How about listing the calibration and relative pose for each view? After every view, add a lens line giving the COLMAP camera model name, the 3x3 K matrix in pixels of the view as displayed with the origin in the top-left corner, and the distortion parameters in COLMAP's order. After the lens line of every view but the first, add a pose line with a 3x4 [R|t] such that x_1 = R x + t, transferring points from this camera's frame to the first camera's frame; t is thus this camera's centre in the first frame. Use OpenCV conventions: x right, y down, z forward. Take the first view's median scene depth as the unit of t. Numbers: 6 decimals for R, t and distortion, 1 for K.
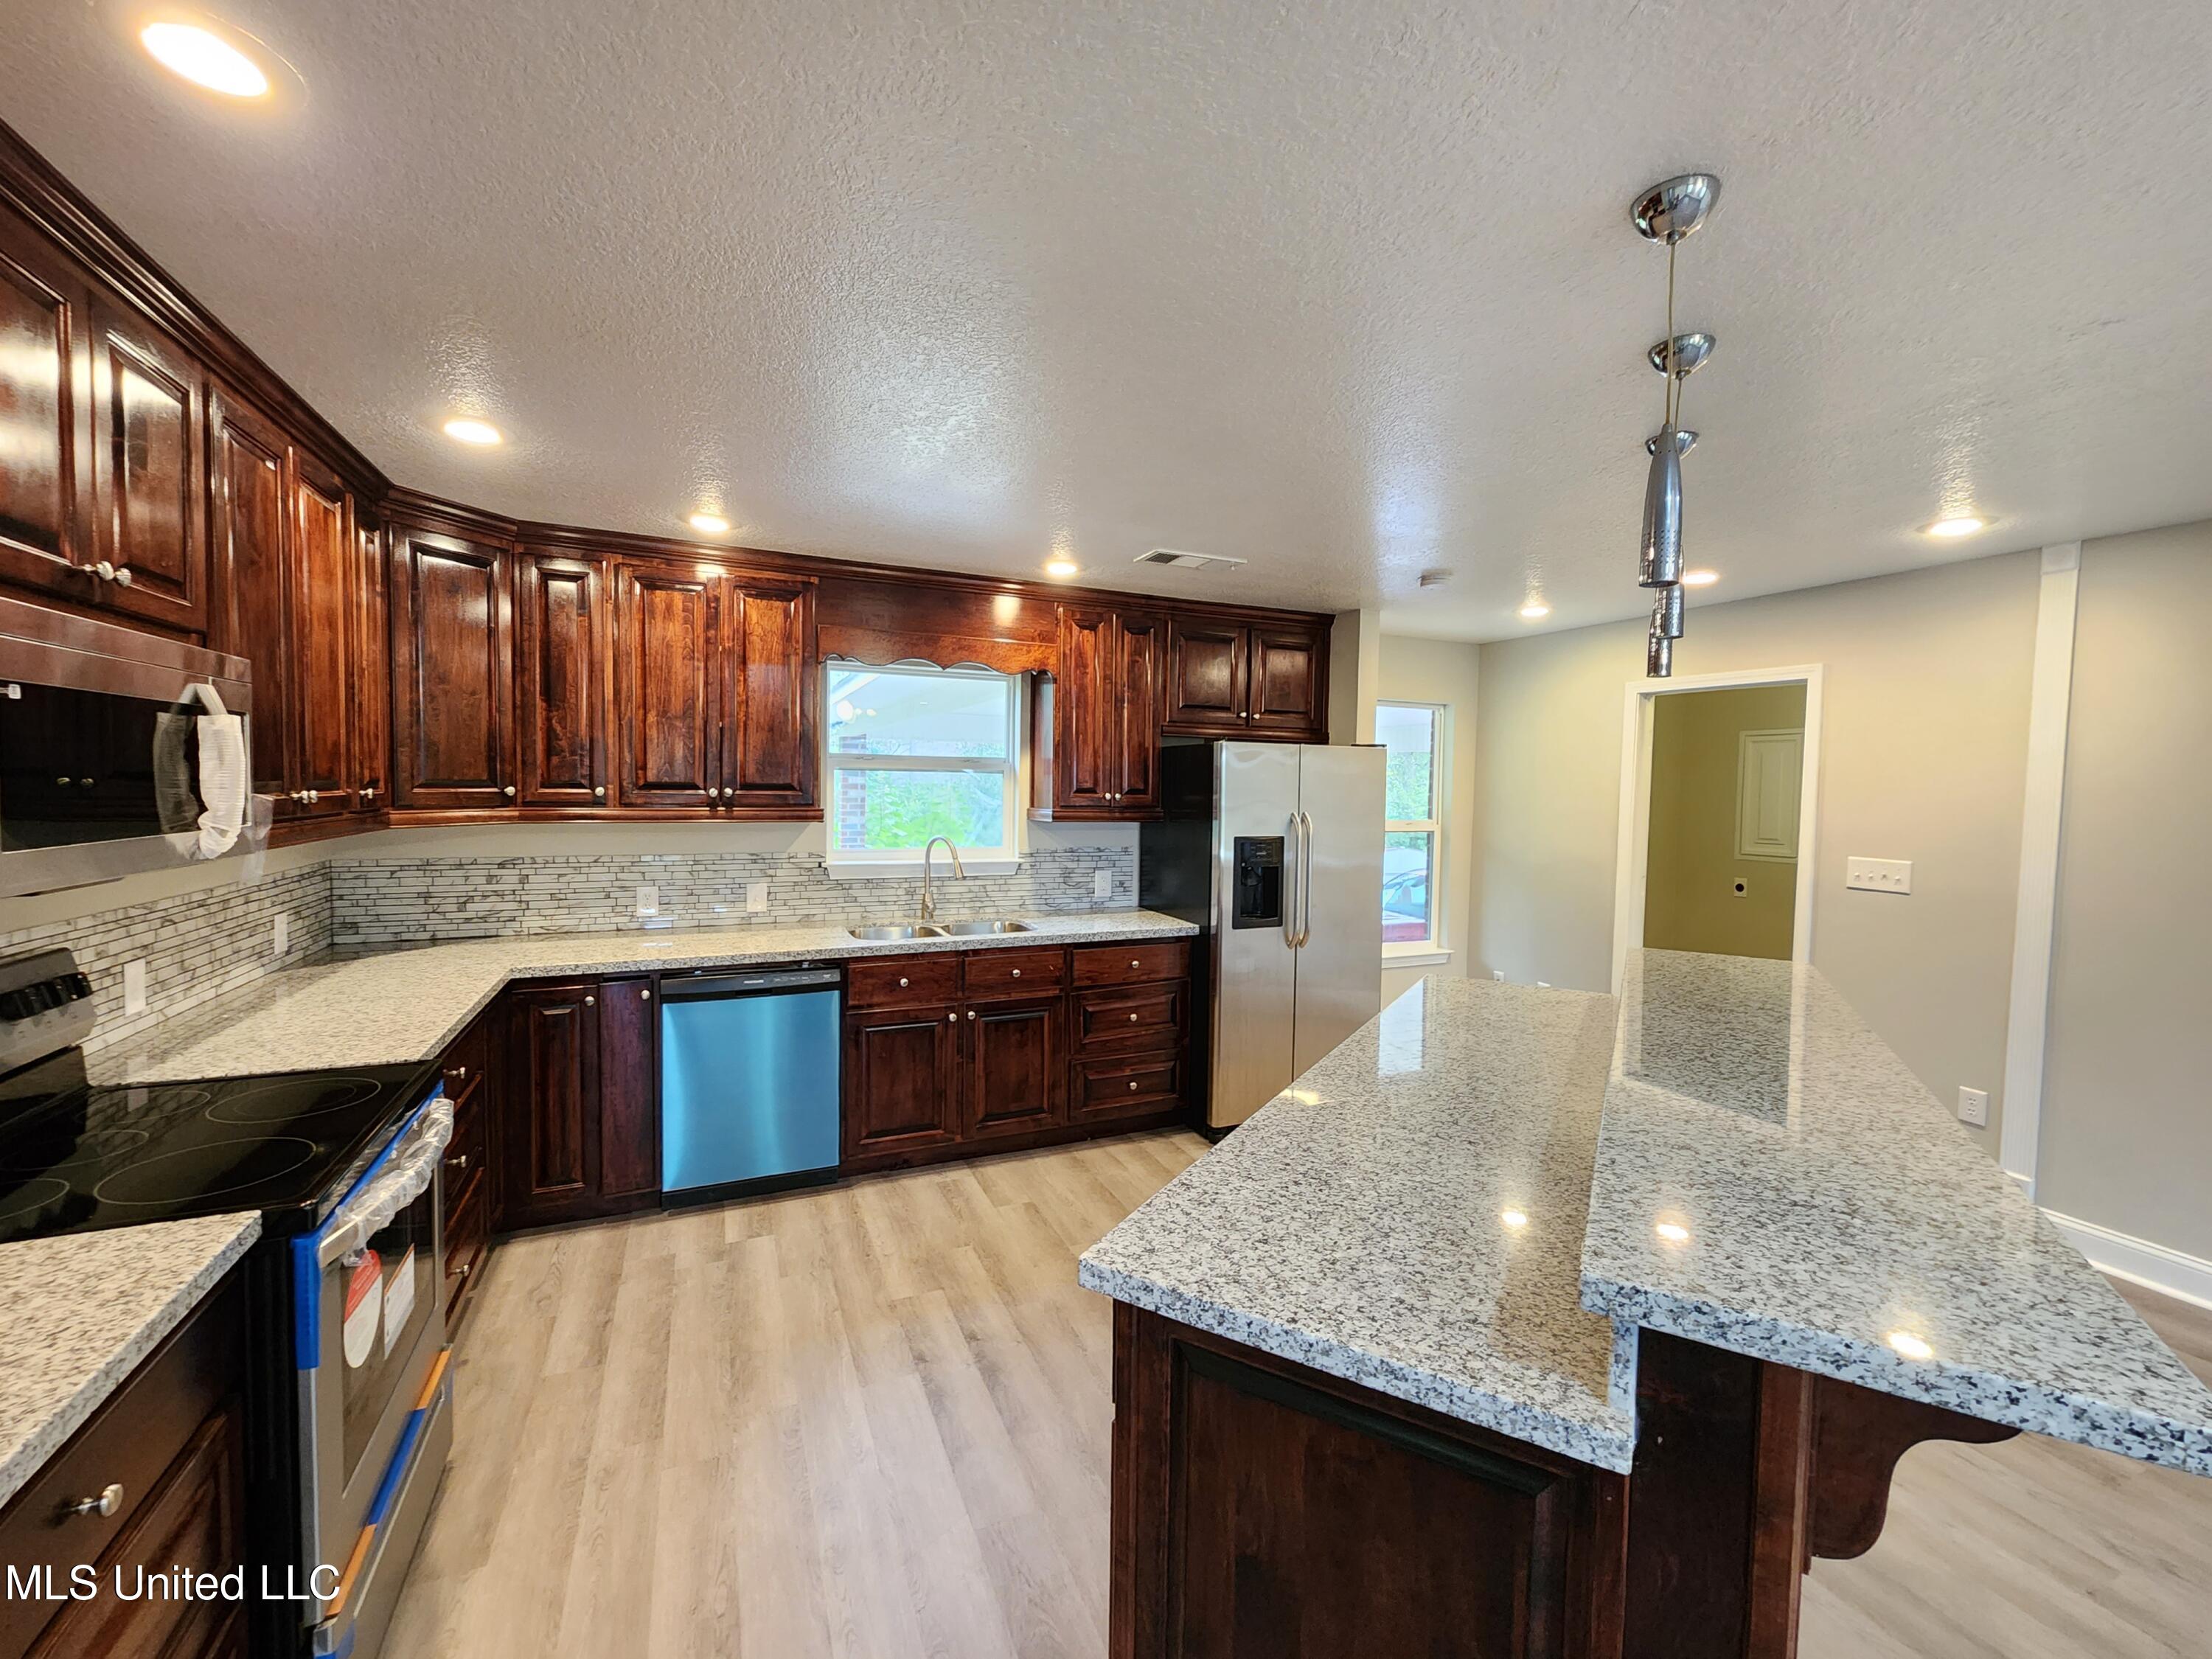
lens RADIAL K [[904.7, 0, 1122.3], [0, 904.7, 825.5], [0, 0, 1]] dist [-0.002412, -0.000459]
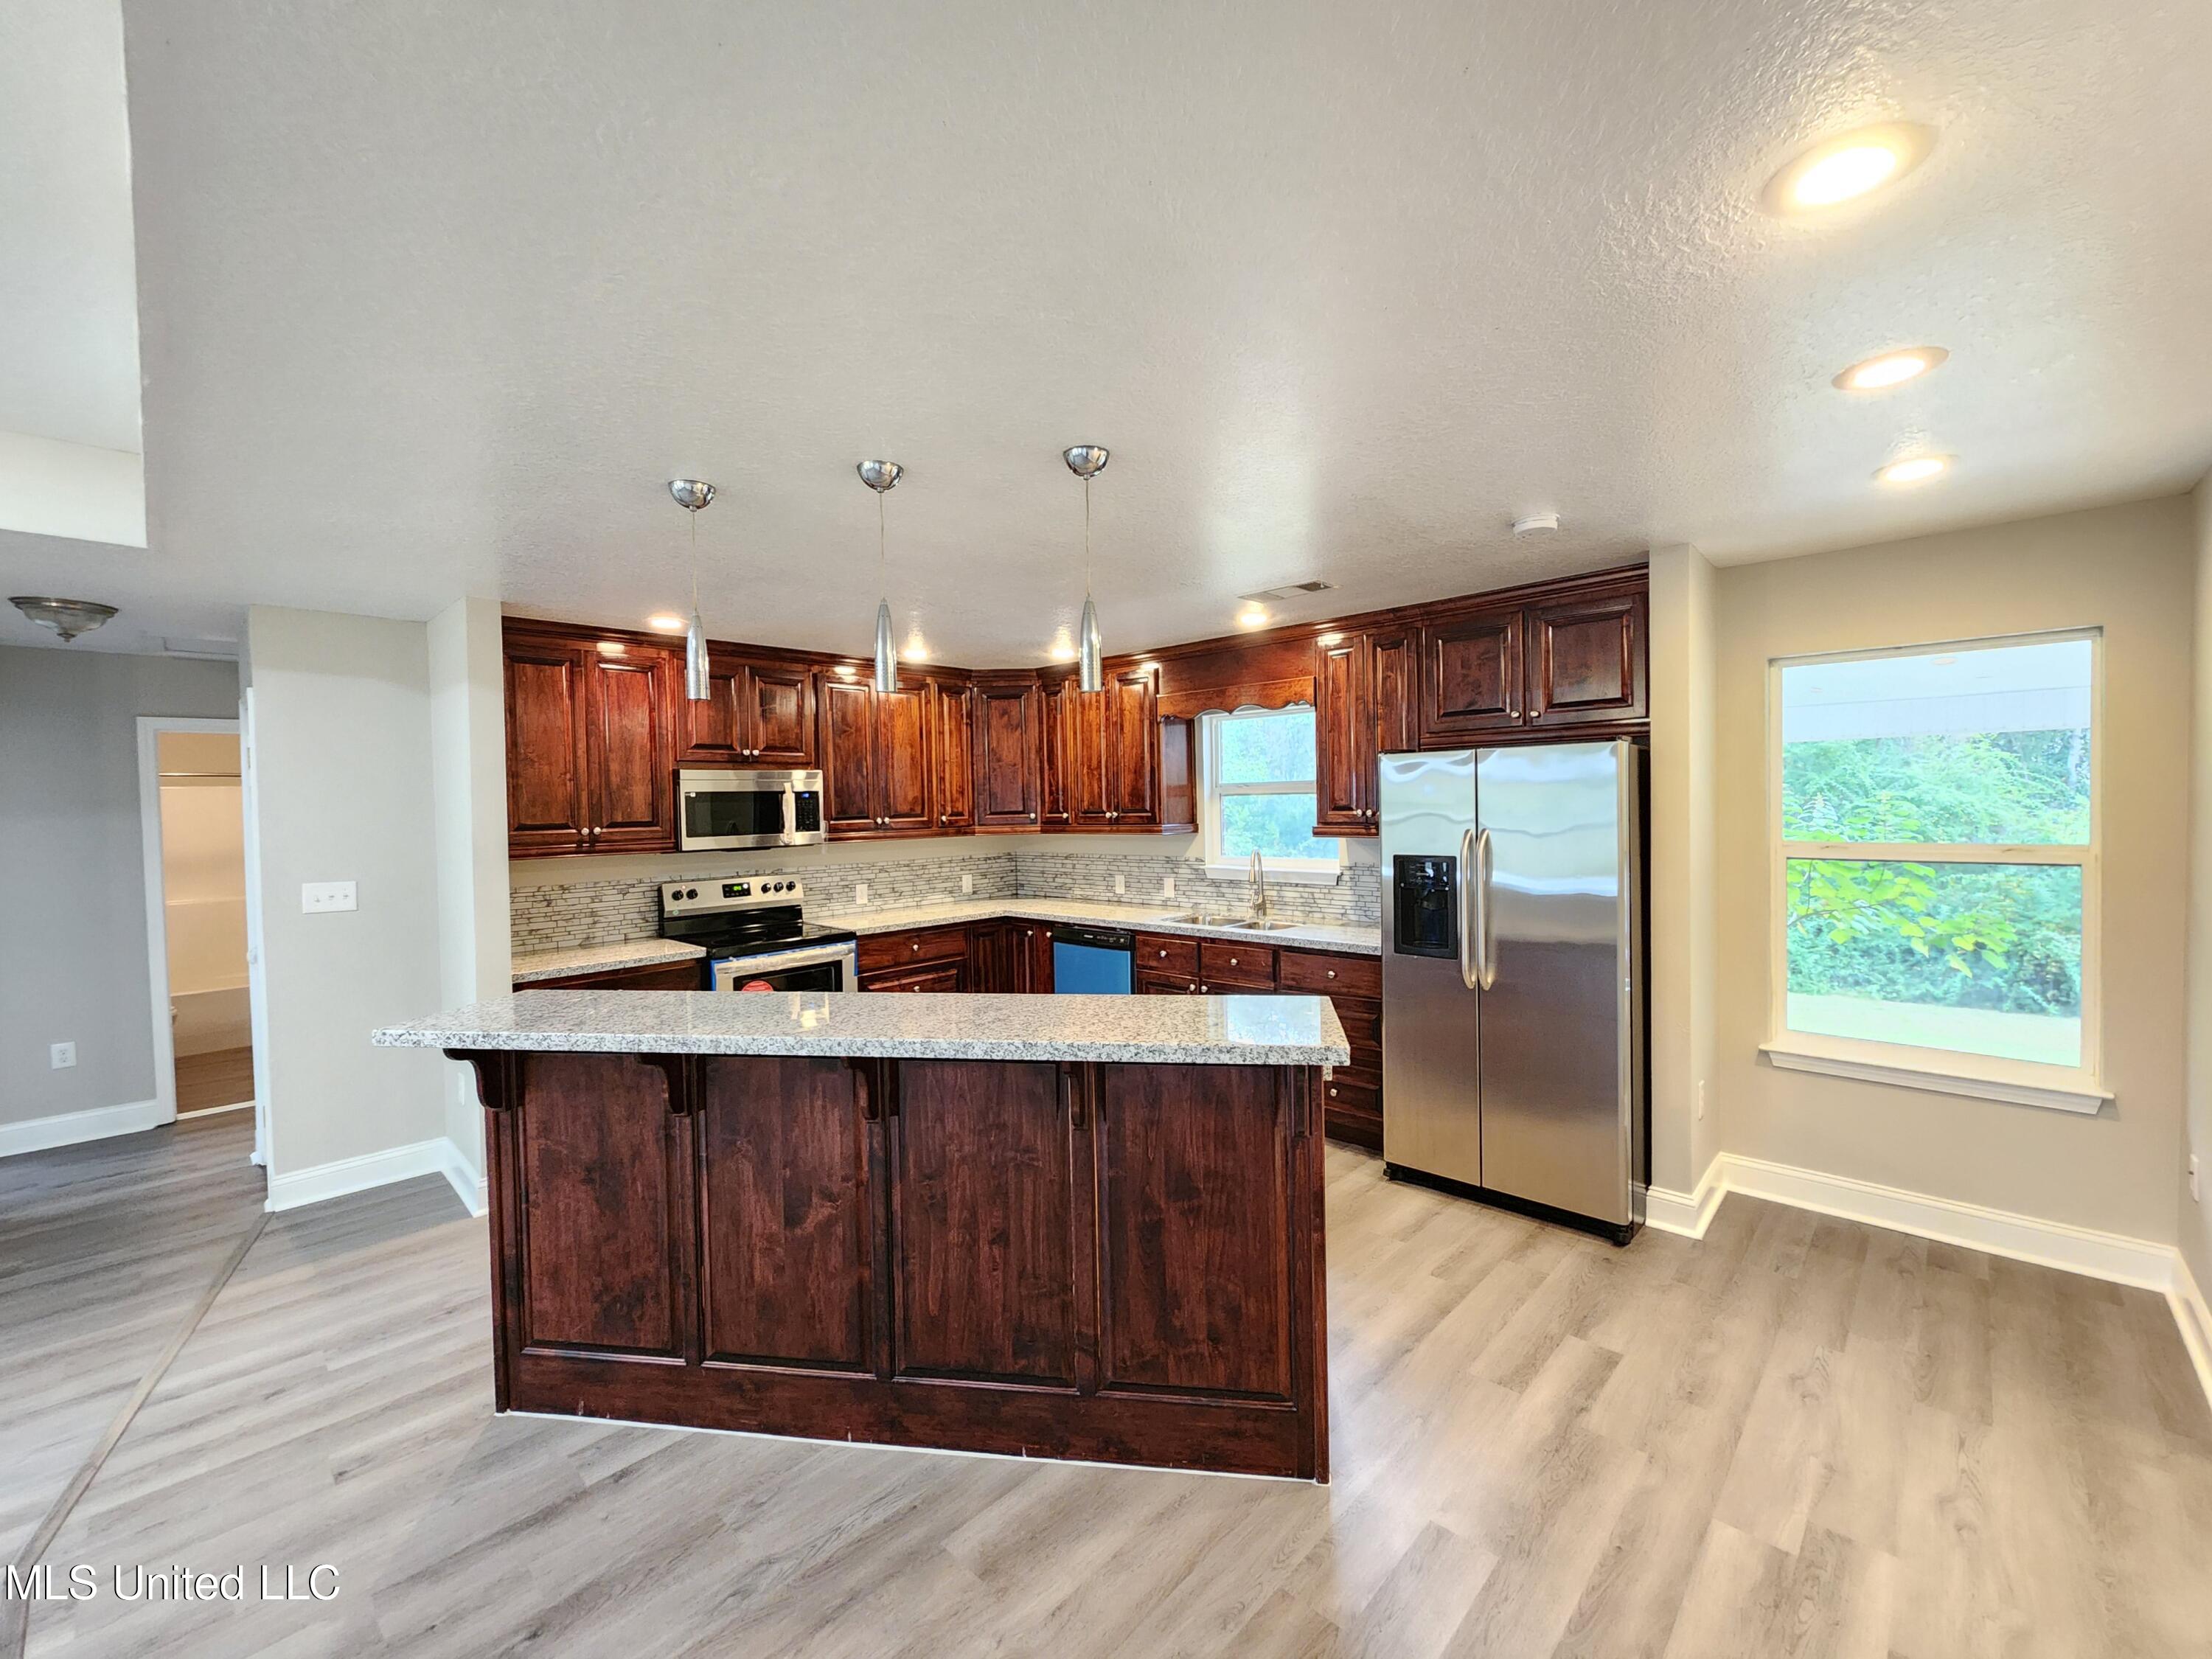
lens RADIAL K [[901.9, 0, 1117.7], [0, 901.9, 820.9], [0, 0, 1]] dist [-0.001676, -0.000354]
pose [[0.379515, -0.006098, -0.925165, 0.985148], [-0.016111, 0.999783, -0.013199, -0.006153], [0.925045, 0.019915, 0.379335, 0.421270]]
